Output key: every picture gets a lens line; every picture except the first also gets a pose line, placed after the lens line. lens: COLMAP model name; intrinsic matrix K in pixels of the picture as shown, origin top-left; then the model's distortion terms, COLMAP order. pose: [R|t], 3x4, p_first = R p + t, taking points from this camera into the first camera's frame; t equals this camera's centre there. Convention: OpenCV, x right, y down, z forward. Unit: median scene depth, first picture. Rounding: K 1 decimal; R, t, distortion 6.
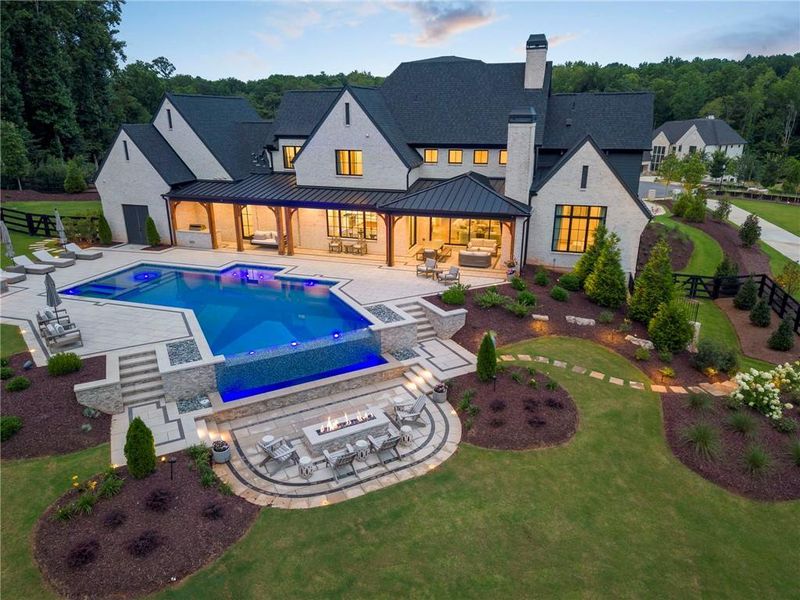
lens RADIAL K [[533.8, 0, 400.0], [0, 533.8, 300.0], [0, 0, 1]] dist [0.066152, -0.086826]
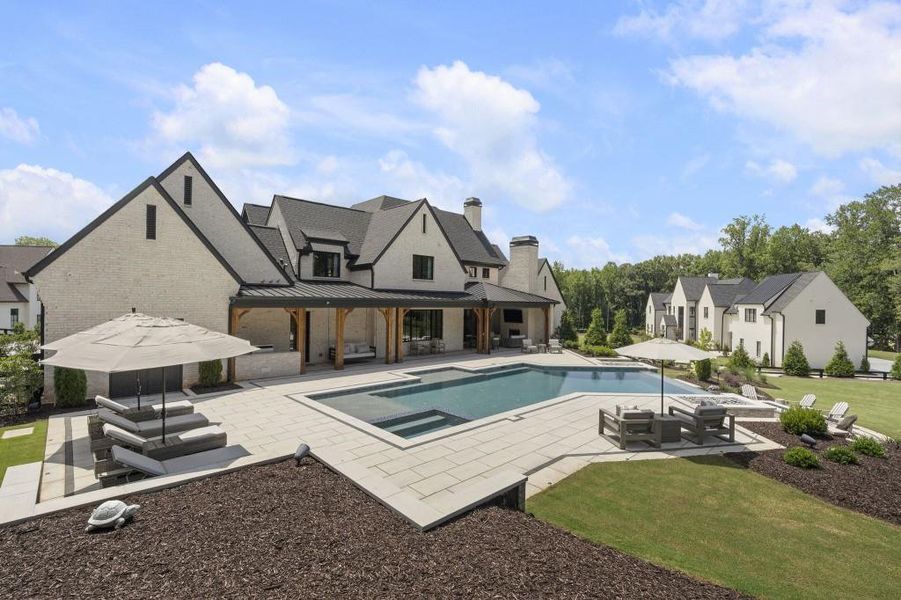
lens RADIAL K [[410.2, 0, 450.5], [0, 410.2, 300.0], [0, 0, 1]] dist [-0.011338, -0.000342]
pose [[0.485692, 0.010682, 0.874065, -0.776086], [0.273077, 0.948026, -0.163327, -0.050479], [-0.830381, 0.318013, 0.457532, 0.616837]]
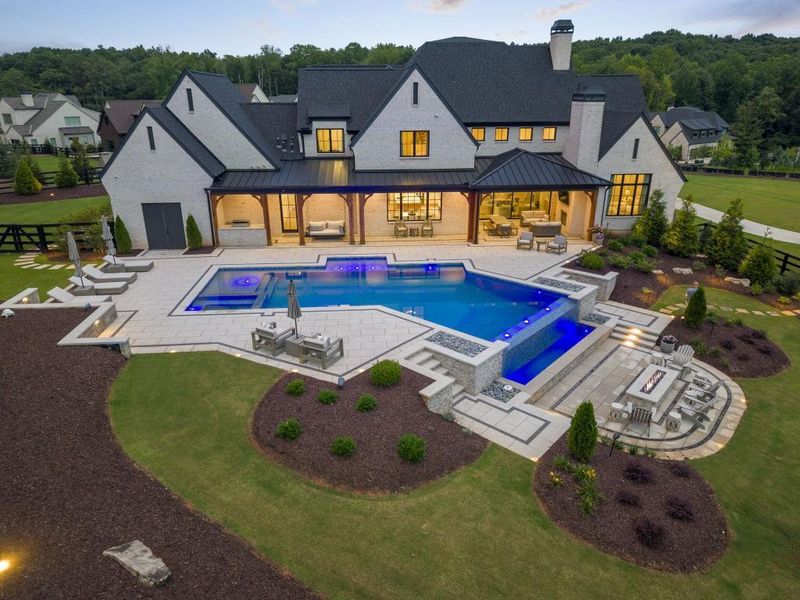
lens RADIAL K [[533.8, 0, 400.0], [0, 533.8, 300.0], [0, 0, 1]] dist [0.066152, -0.086826]
pose [[0.930104, -0.131927, 0.342784, -0.501256], [0.120917, 0.991225, 0.053400, -0.027919], [-0.346821, -0.008219, 0.937895, 0.083532]]
